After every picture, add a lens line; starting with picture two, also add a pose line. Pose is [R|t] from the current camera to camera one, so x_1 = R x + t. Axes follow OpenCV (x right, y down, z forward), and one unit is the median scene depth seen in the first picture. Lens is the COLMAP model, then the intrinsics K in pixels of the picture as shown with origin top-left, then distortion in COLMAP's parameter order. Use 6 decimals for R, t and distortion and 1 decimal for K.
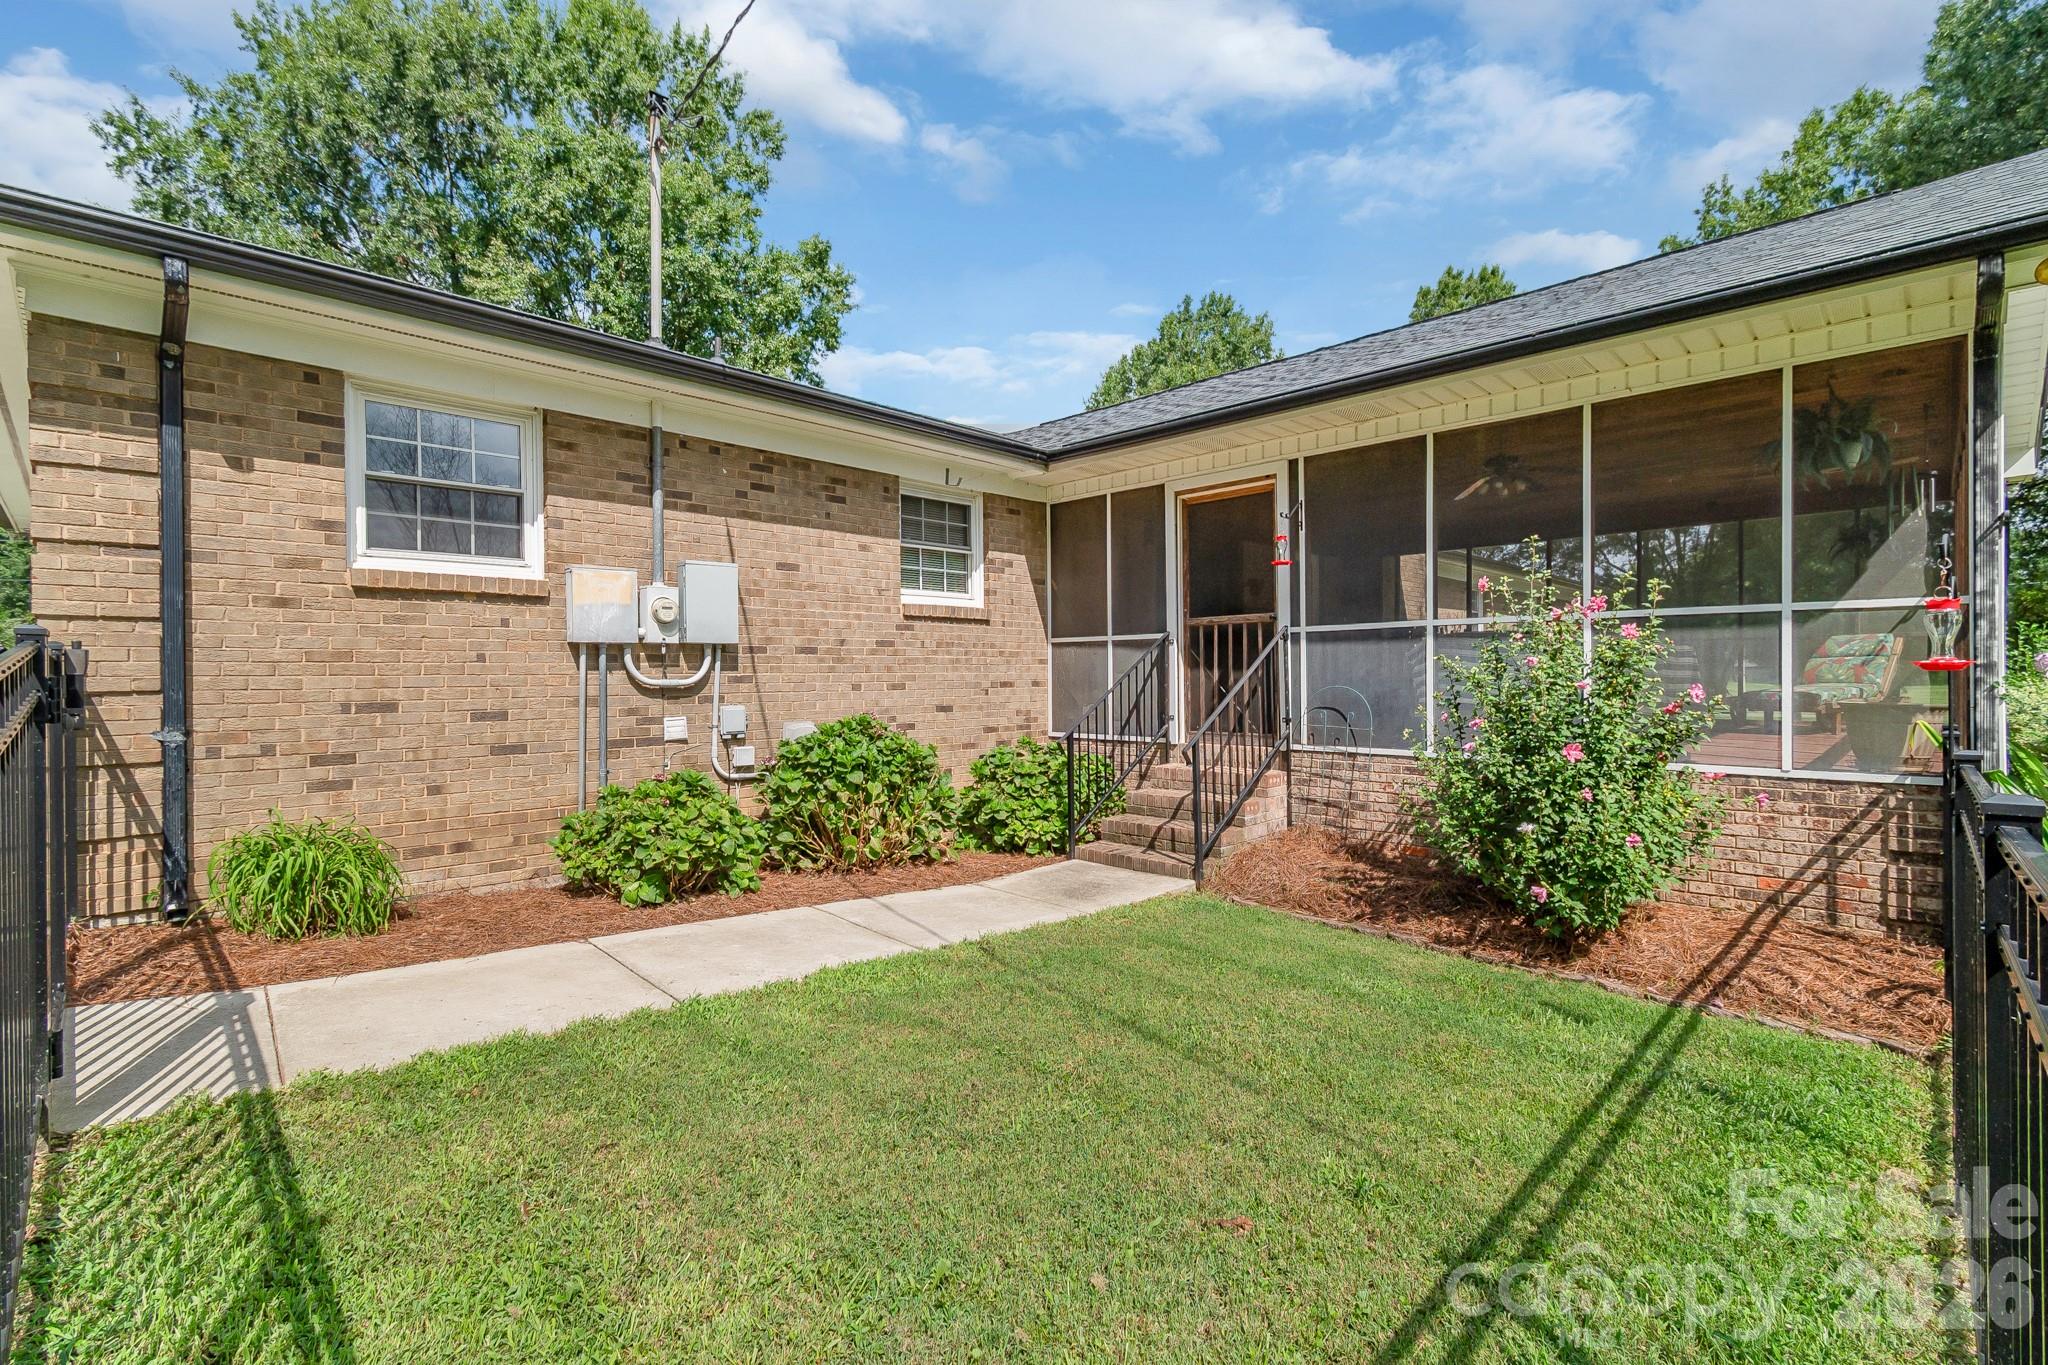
lens RADIAL K [[918.1, 0, 1024.0], [0, 918.1, 682.5], [0, 0, 1]] dist [0.003428, -0.003890]
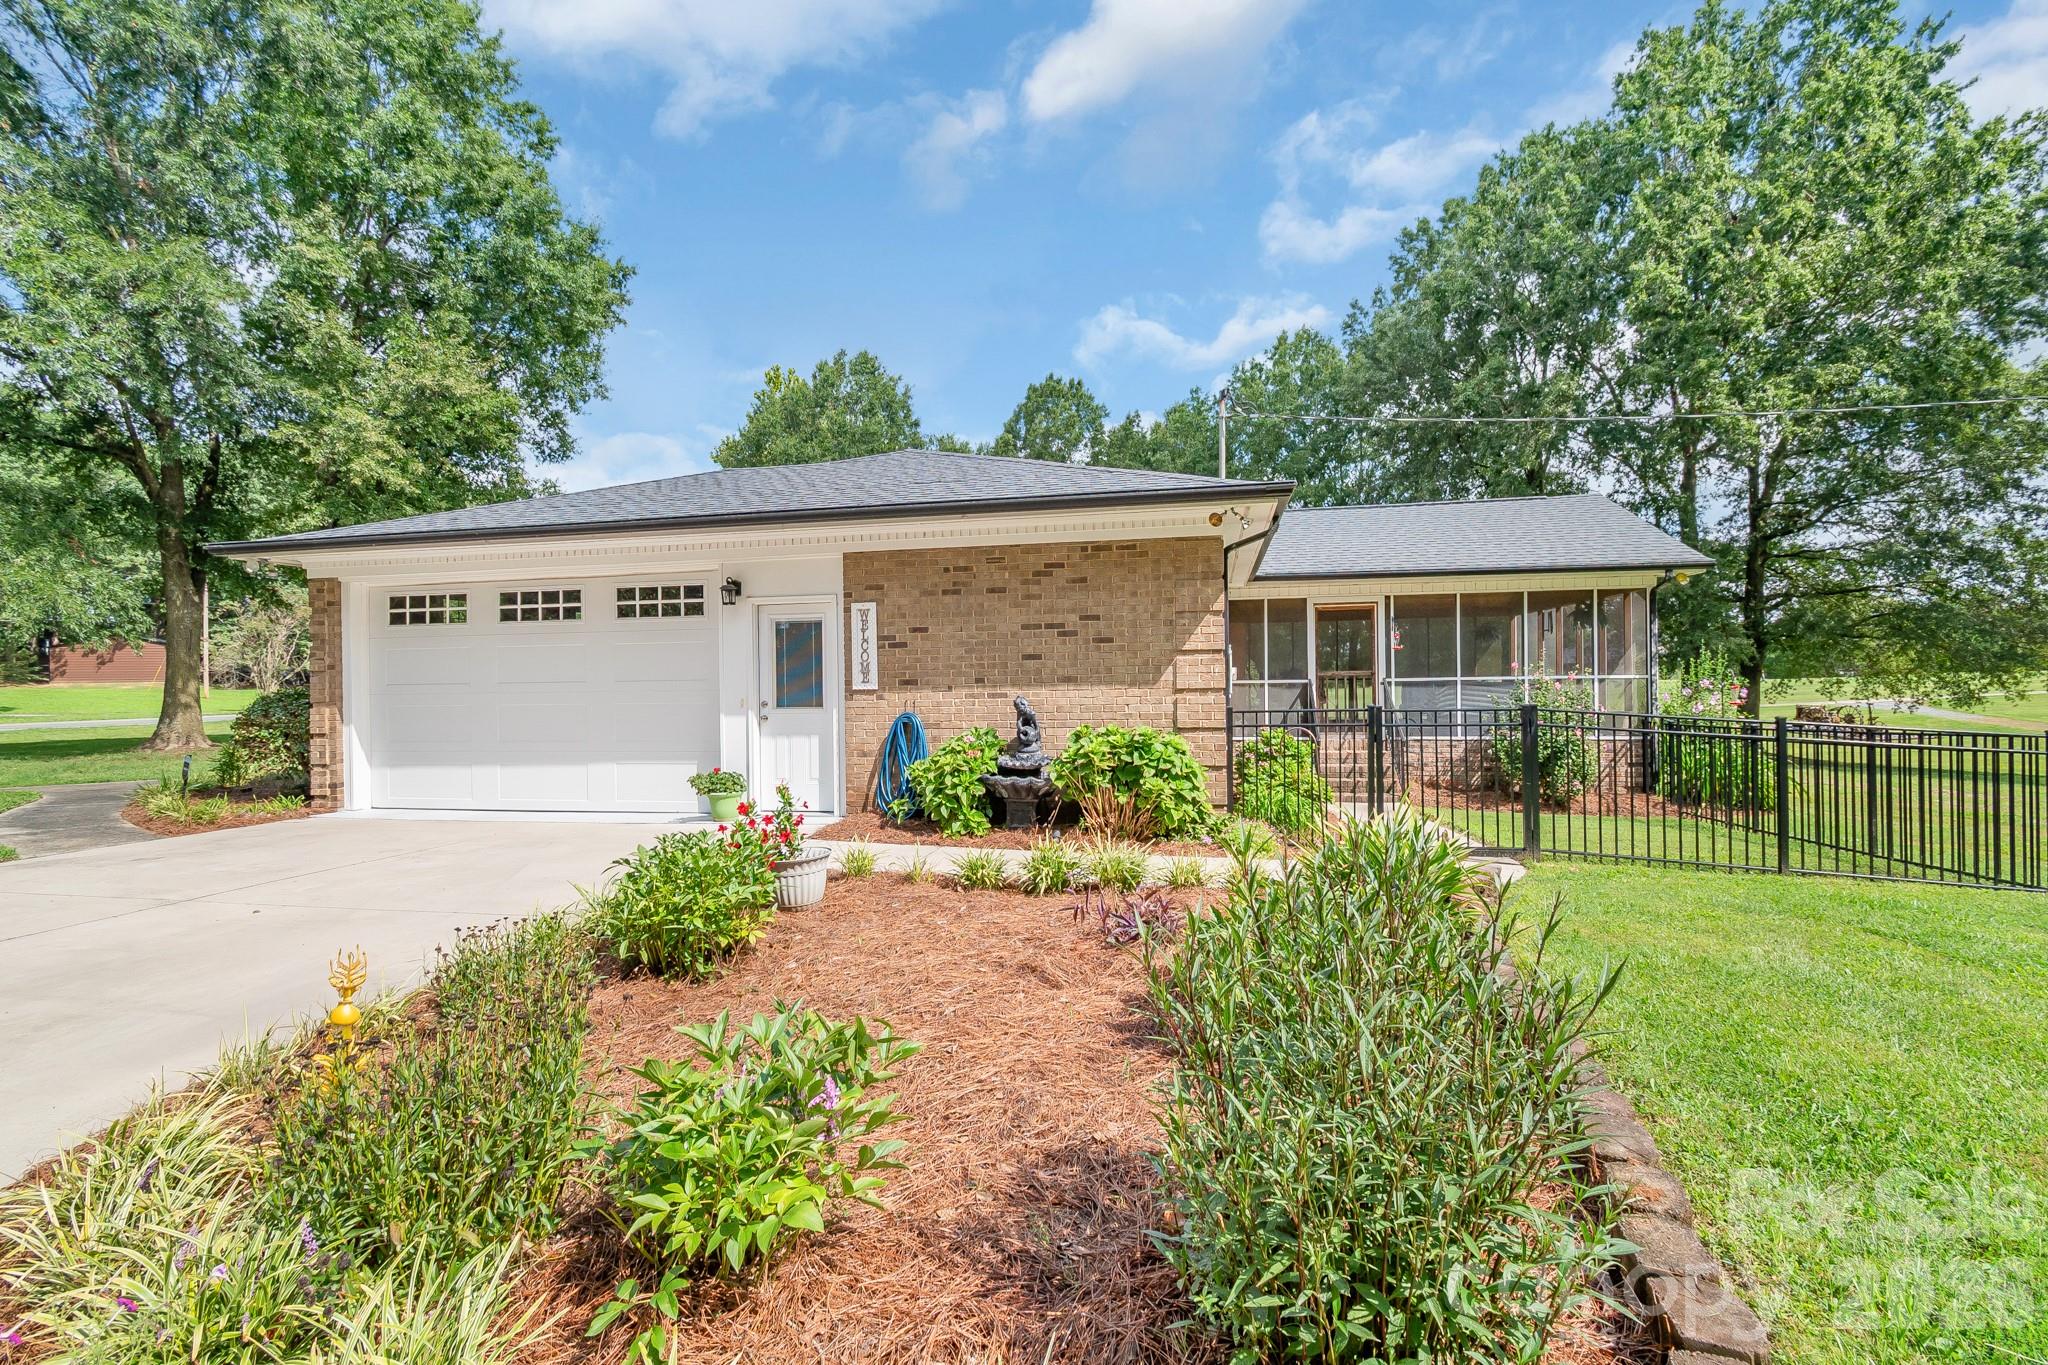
lens RADIAL K [[918.1, 0, 1024.0], [0, 918.1, 682.5], [0, 0, 1]] dist [0.003428, -0.003890]
pose [[0.833456, -0.003855, 0.552572, -1.380740], [0.010574, 0.999904, -0.008972, -0.039201], [-0.552485, 0.013321, 0.833417, -0.220177]]
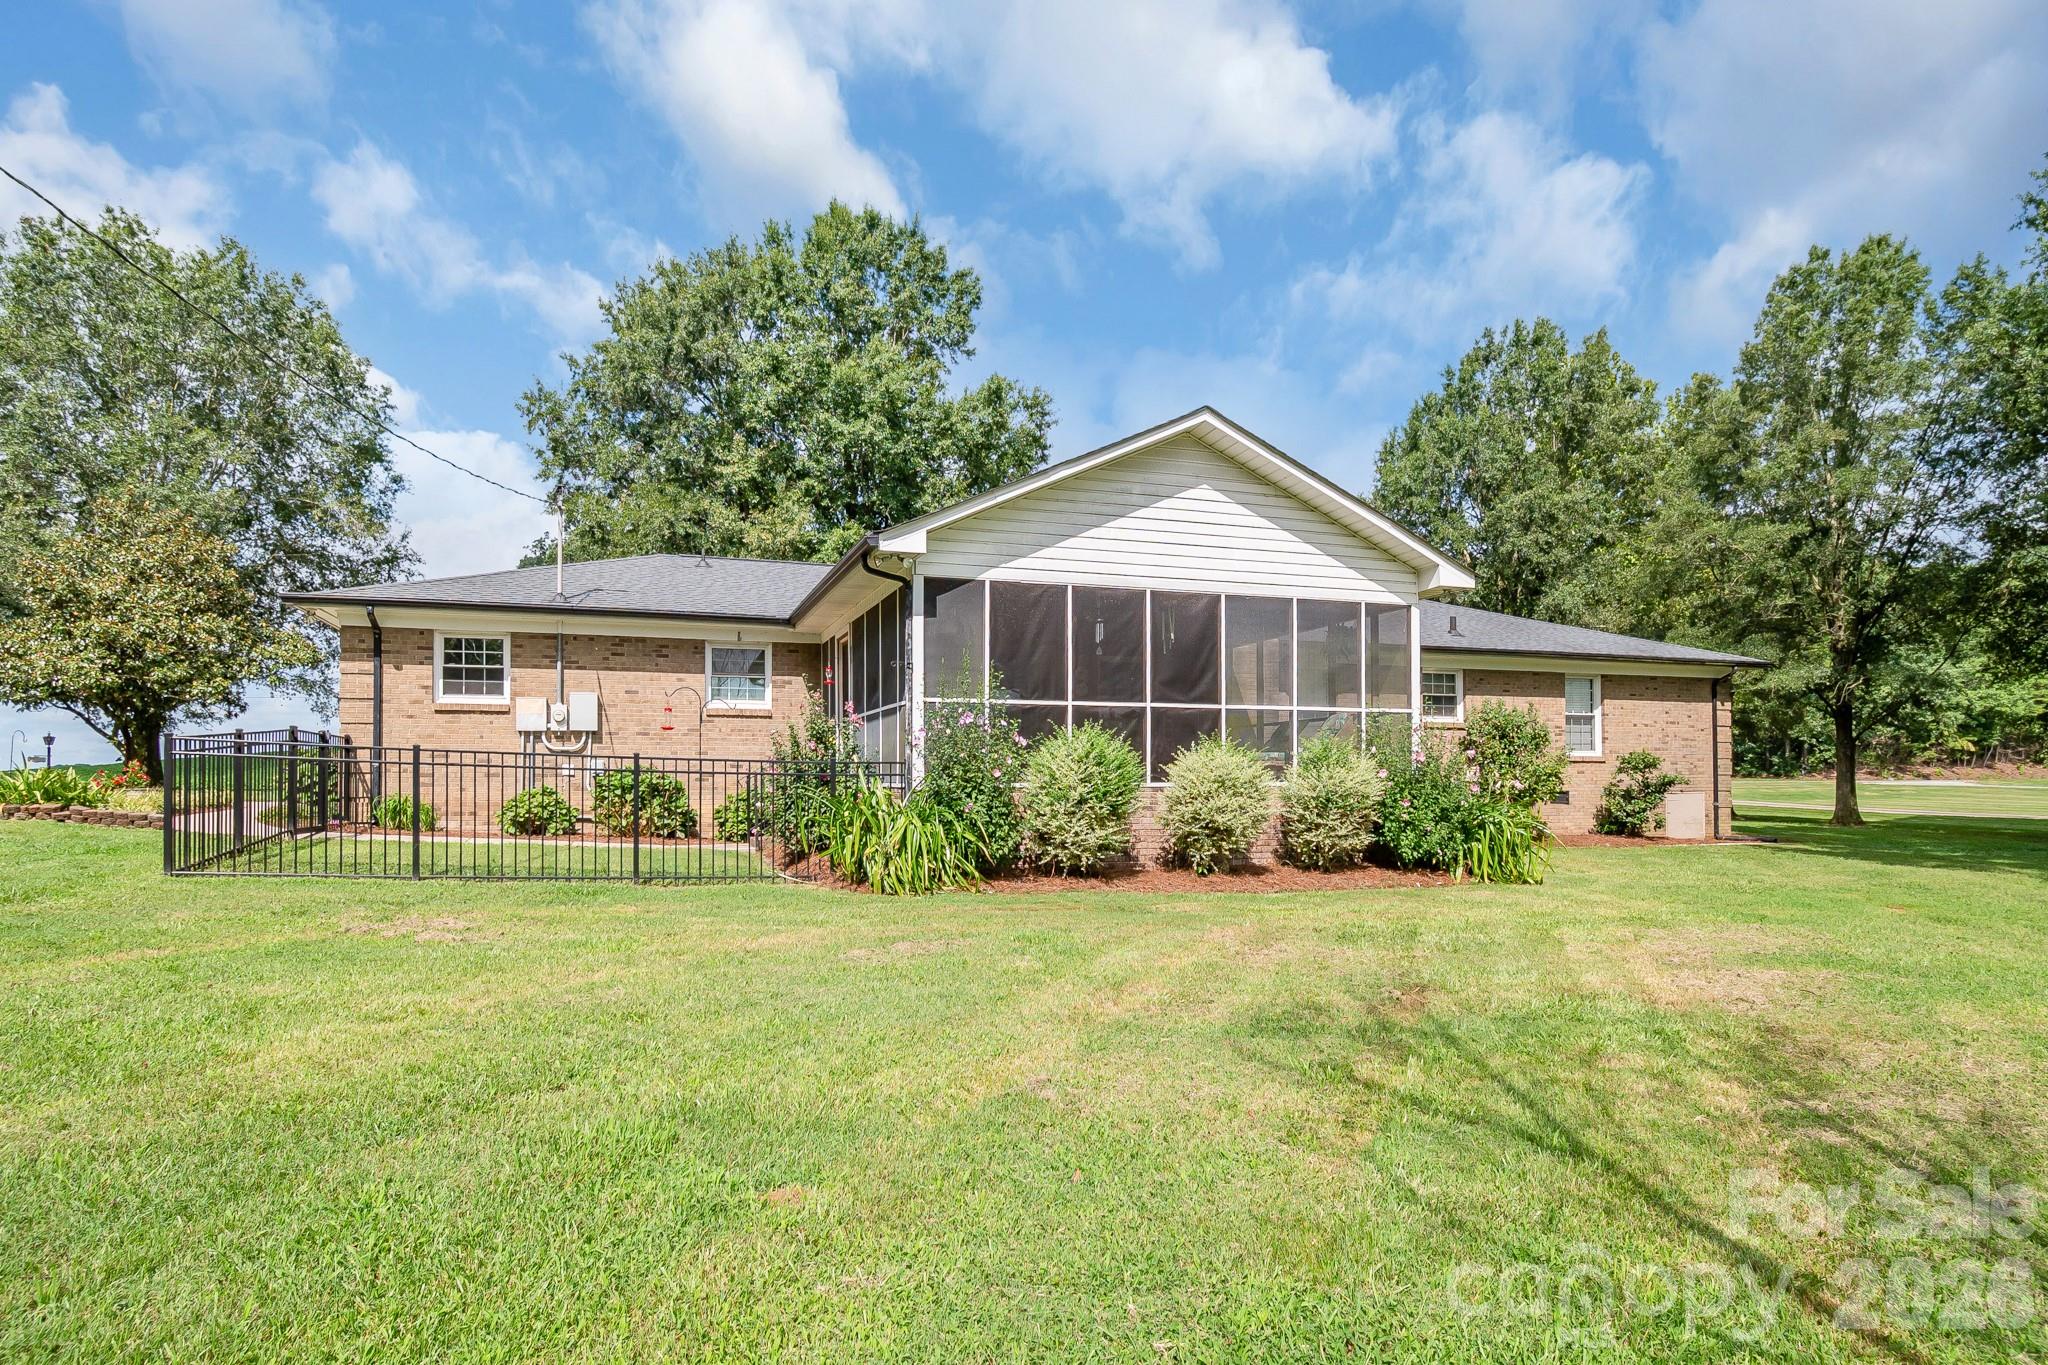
lens RADIAL K [[1146.3, 0, 1036.9], [0, 1146.3, 762.5], [0, 0, 1]] dist [-0.003365, -0.000417]
pose [[0.895595, -0.002207, -0.444866, 1.495114], [-0.008329, 0.999729, -0.021726, 0.067716], [0.444793, 0.023163, 0.895334, -0.766434]]
